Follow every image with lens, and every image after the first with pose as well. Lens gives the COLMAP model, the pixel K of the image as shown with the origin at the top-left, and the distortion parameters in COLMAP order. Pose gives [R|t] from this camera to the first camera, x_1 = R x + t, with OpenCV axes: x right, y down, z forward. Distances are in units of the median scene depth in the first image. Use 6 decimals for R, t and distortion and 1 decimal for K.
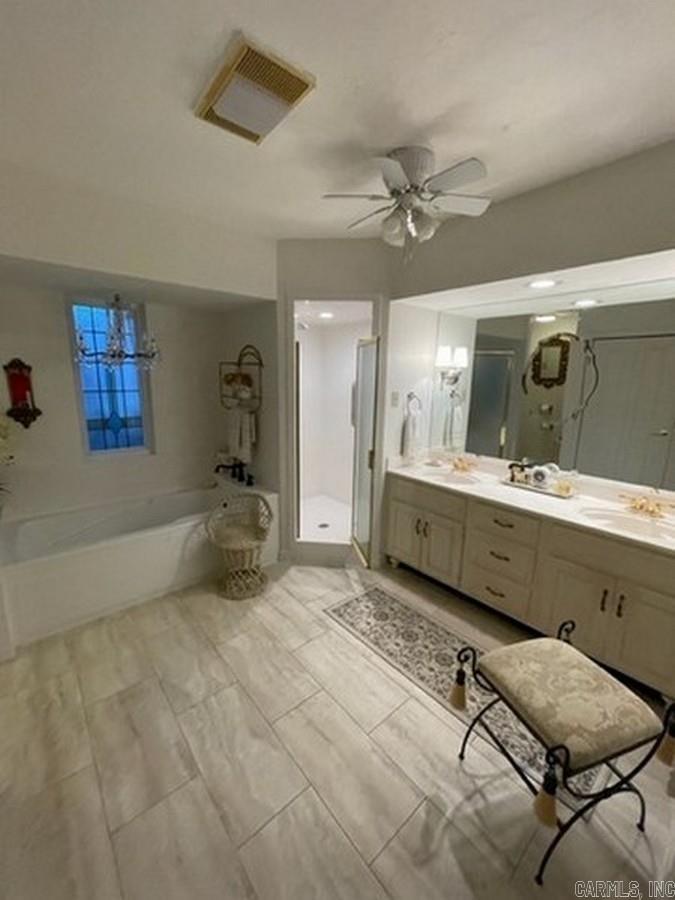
lens RADIAL K [[359.8, 0, 337.5], [0, 359.8, 450.0], [0, 0, 1]] dist [-0.000502, -0.000112]
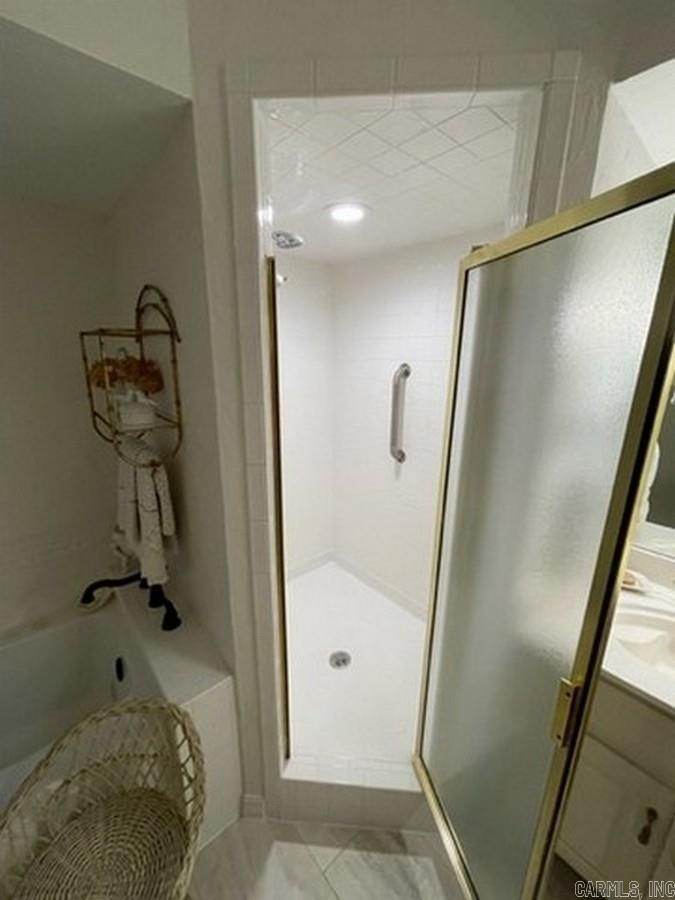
lens RADIAL K [[359.8, 0, 337.5], [0, 359.8, 450.0], [0, 0, 1]] dist [-0.000502, -0.000112]
pose [[0.999967, -0.006157, 0.005347, -0.052080], [0.005770, 0.997557, 0.069614, -0.145926], [-0.005762, -0.069581, 0.997560, 0.629227]]
